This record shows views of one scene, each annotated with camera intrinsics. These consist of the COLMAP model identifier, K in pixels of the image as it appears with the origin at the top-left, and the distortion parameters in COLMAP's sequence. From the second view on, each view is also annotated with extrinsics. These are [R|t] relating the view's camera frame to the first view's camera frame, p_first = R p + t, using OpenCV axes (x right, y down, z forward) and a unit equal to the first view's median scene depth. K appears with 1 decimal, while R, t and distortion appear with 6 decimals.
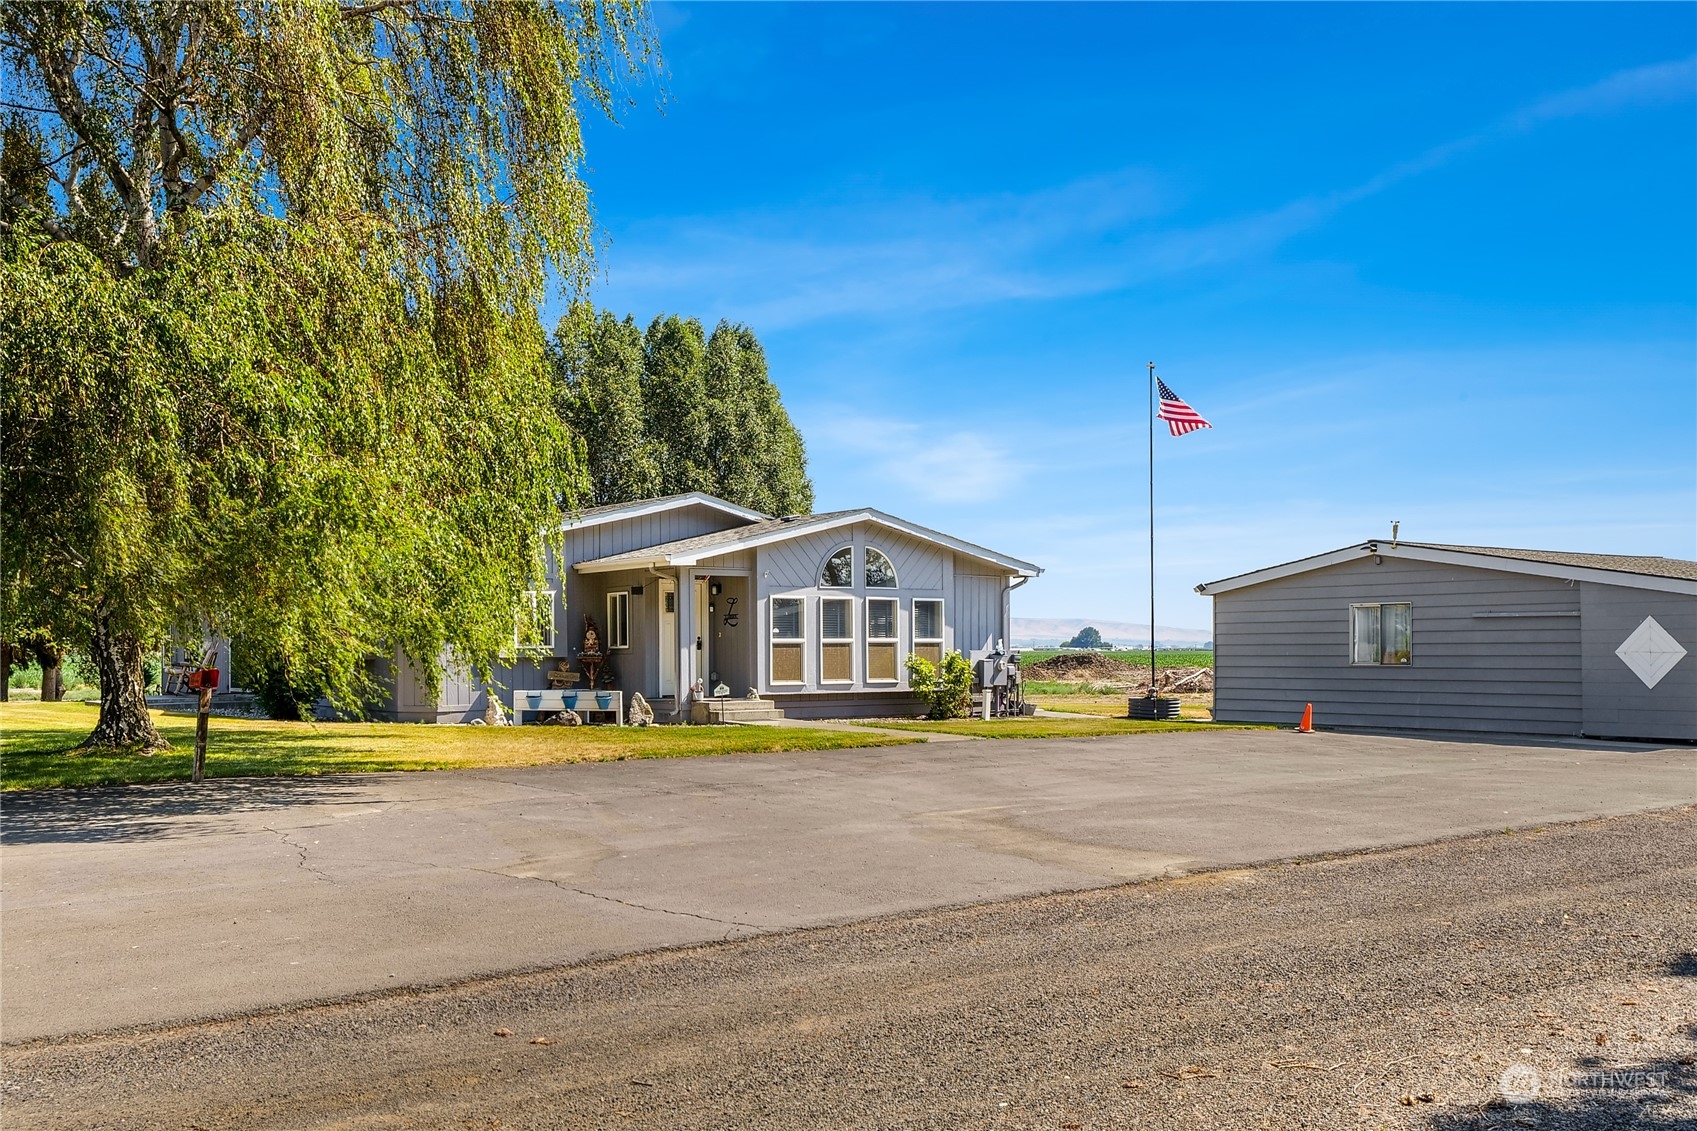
lens RADIAL K [[1681.1, 0, 849.4], [0, 1681.1, 570.5], [0, 0, 1]] dist [-0.003024, 0.000000]
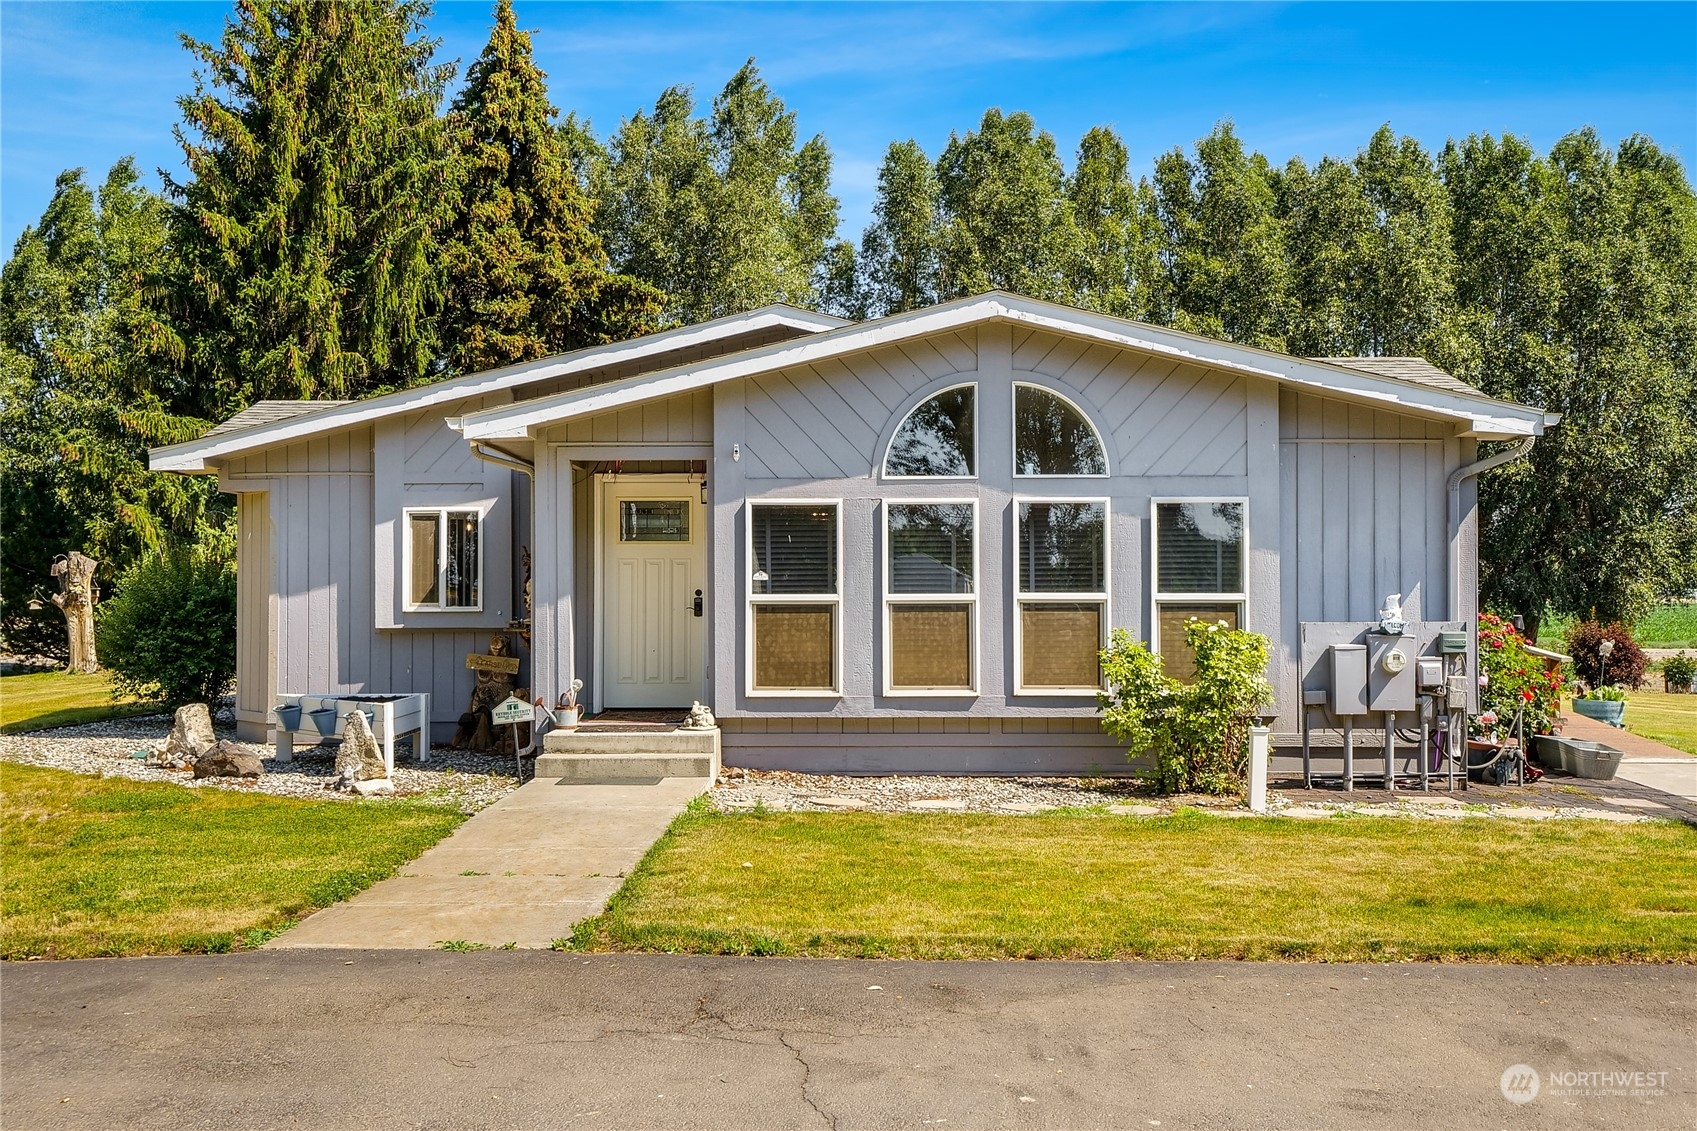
lens RADIAL K [[1653.1, 0, 847.3], [0, 1653.1, 561.7], [0, 0, 1]] dist [0.010135, 0.000000]
pose [[0.789984, -0.010134, -0.613044, 0.235312], [0.026750, 0.999481, 0.017949, 0.023239], [0.612544, -0.030578, 0.789845, 0.631238]]
